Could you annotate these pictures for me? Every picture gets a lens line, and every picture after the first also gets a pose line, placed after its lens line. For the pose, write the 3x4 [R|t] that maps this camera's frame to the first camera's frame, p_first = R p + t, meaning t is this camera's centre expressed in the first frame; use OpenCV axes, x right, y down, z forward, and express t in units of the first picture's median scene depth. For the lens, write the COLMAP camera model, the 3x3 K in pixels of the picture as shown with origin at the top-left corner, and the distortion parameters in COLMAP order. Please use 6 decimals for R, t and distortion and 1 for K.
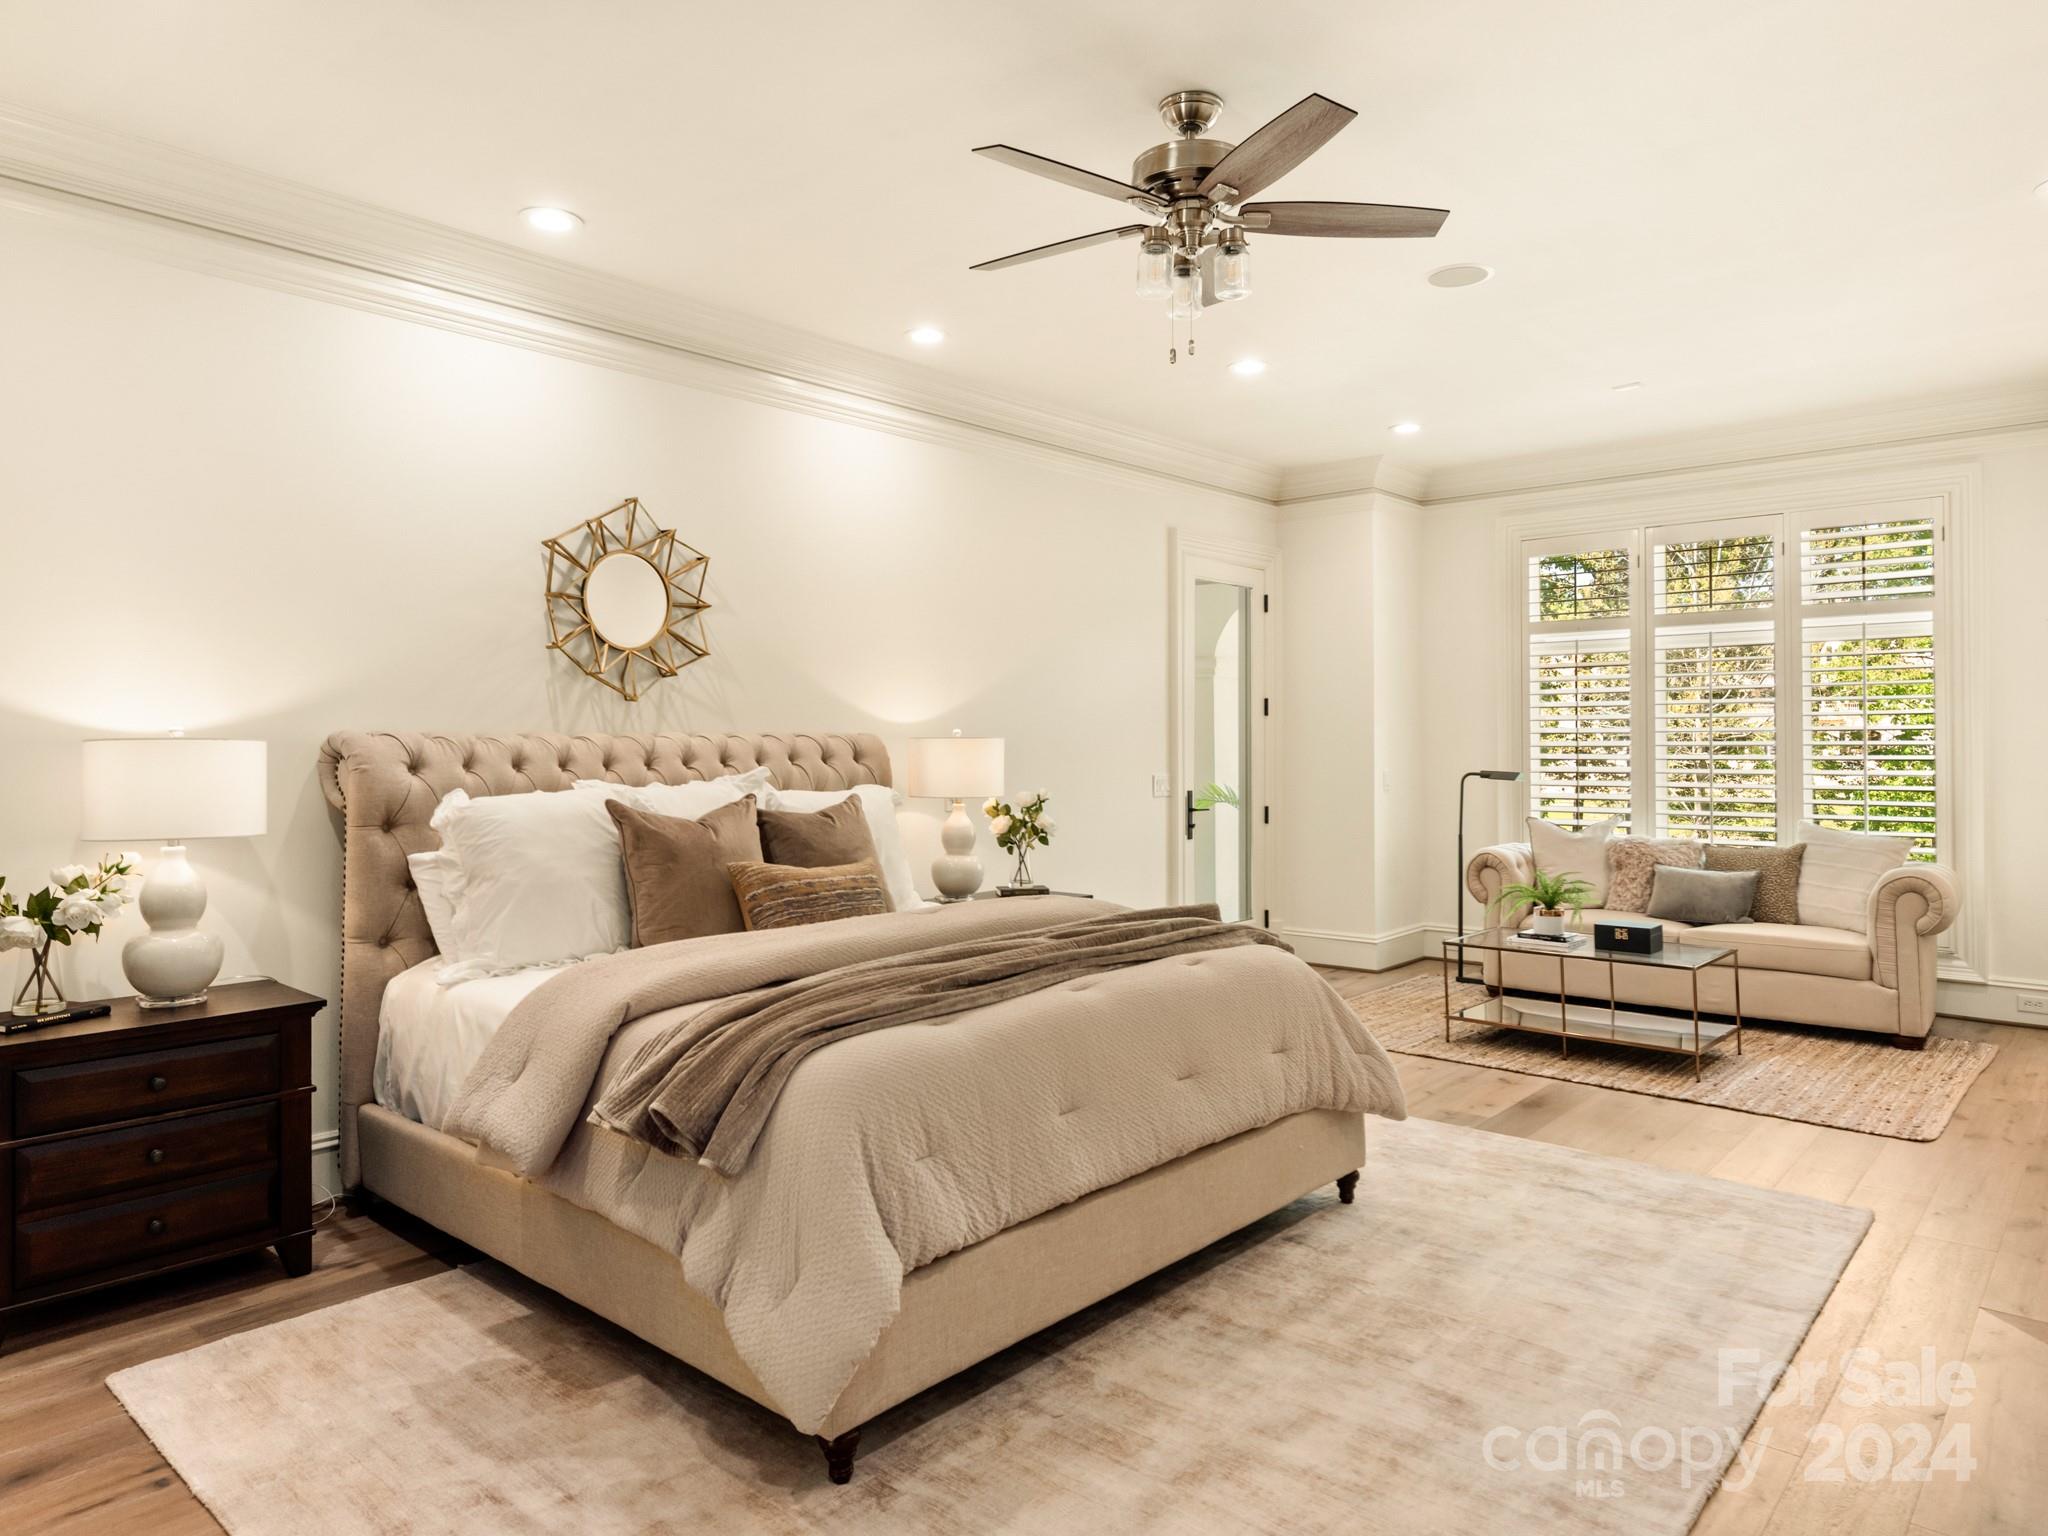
lens RADIAL K [[1285.7, 0, 1067.5], [0, 1285.7, 735.0], [0, 0, 1]] dist [0.013772, -0.002677]
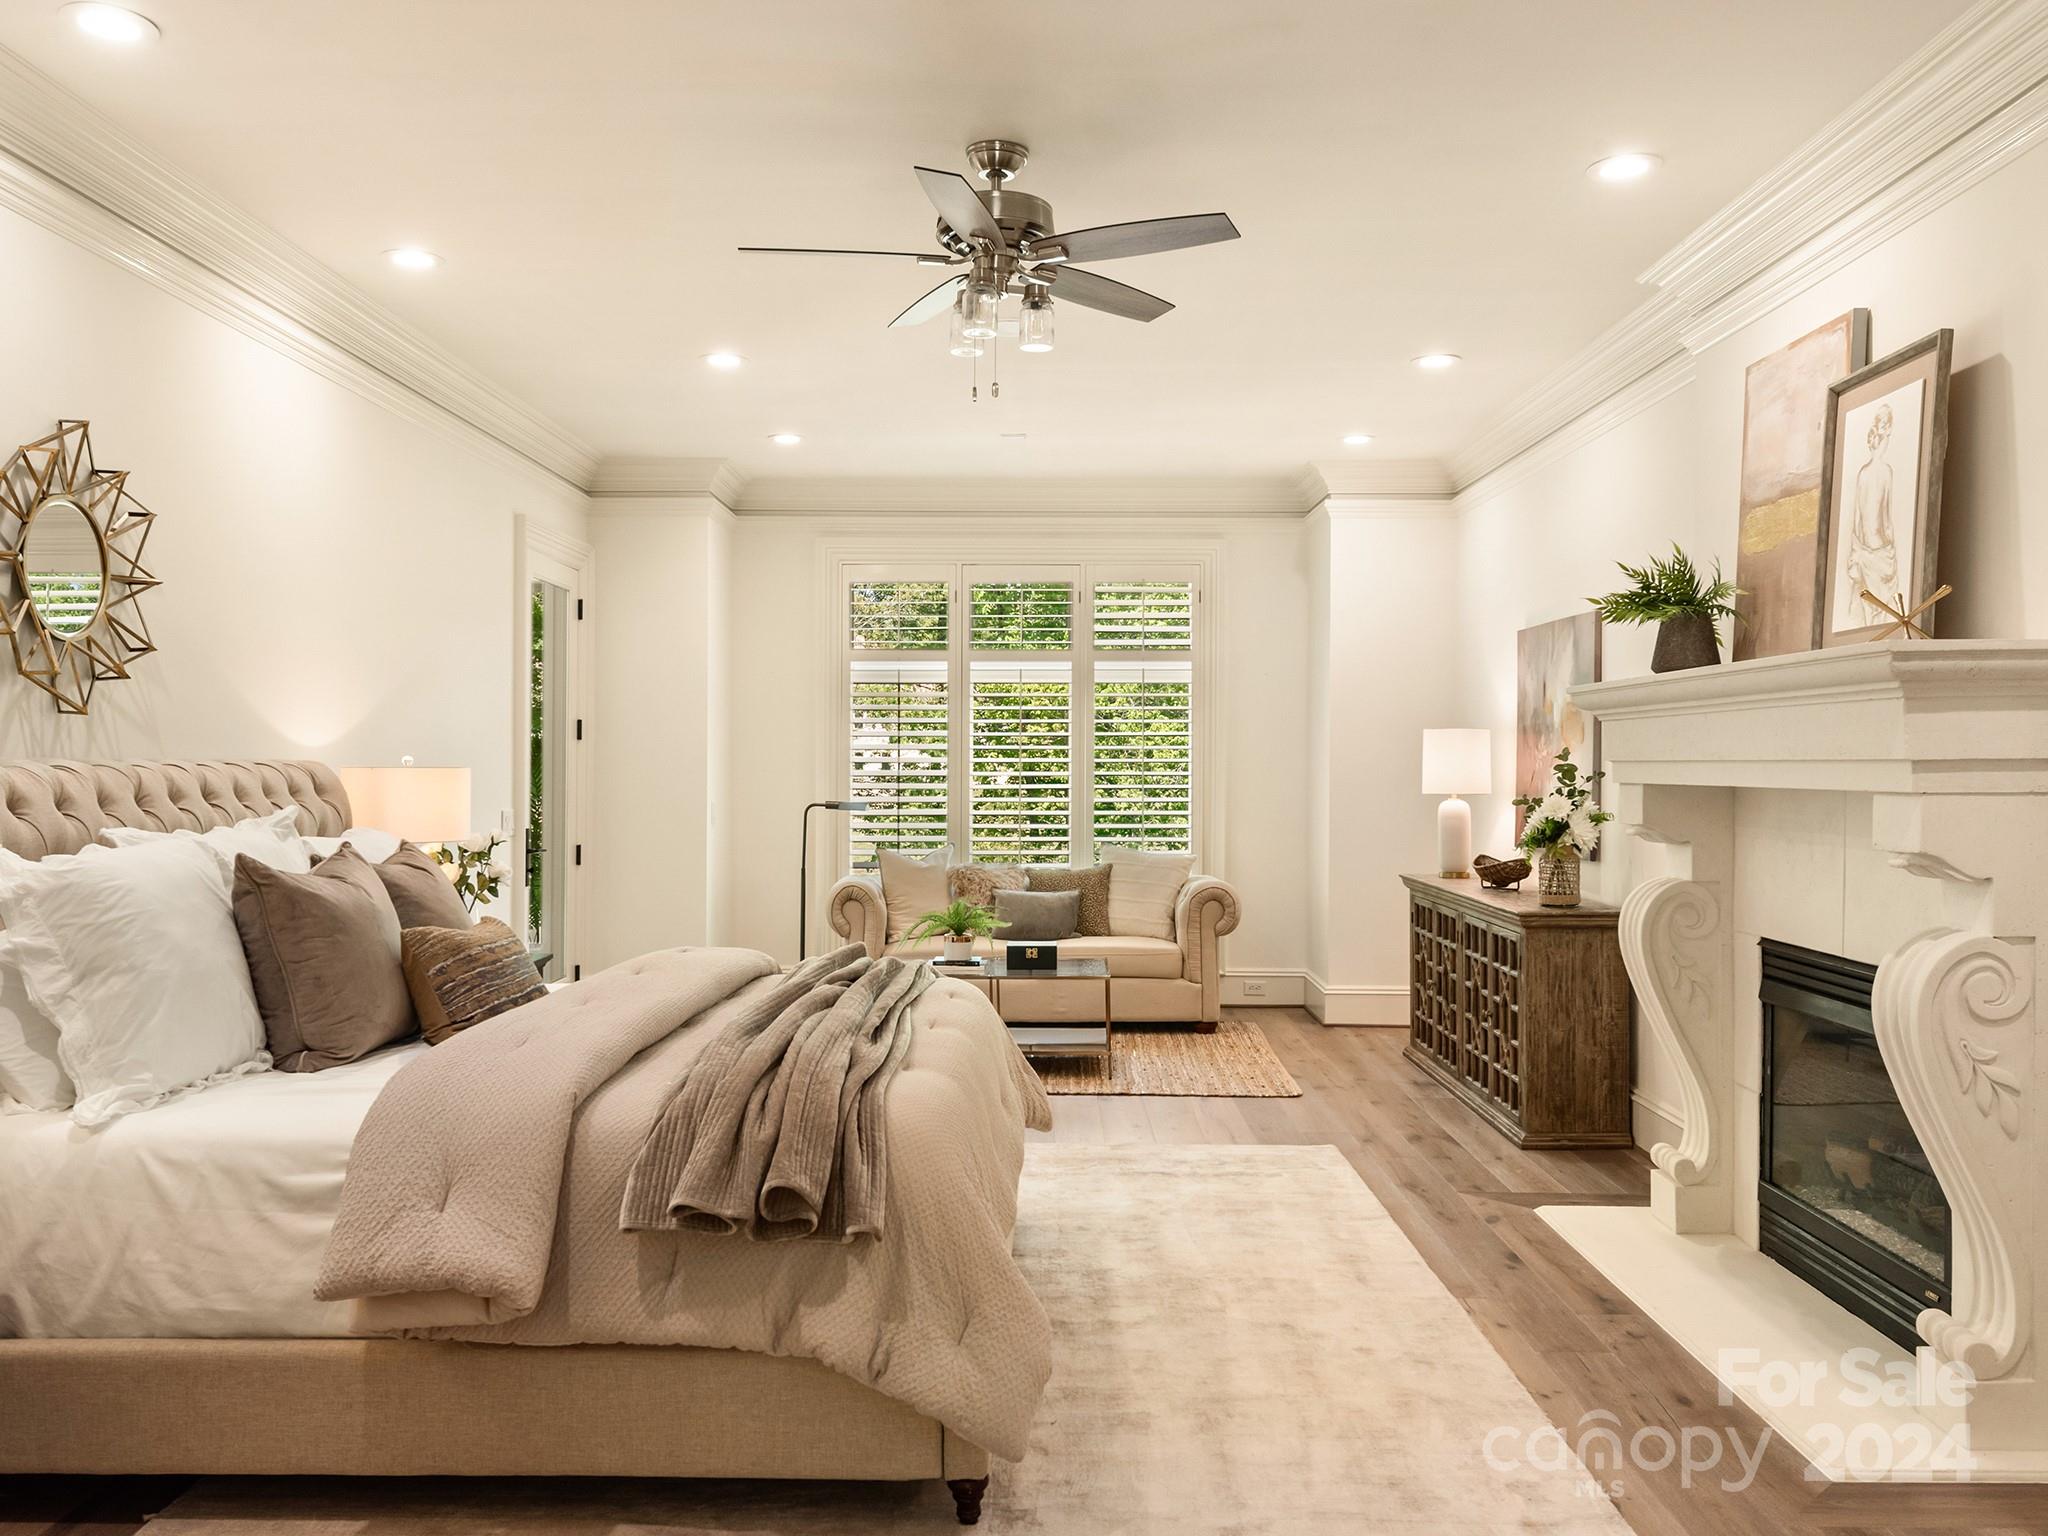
lens RADIAL K [[1538.0, 0, 1022.4], [0, 1538.0, 772.1], [0, 0, 1]] dist [0.007576, -0.001618]
pose [[0.768266, 0.002320, 0.640127, -0.483641], [-0.008511, 0.999942, 0.006592, -0.004869], [-0.640074, -0.010512, 0.768241, 0.035505]]
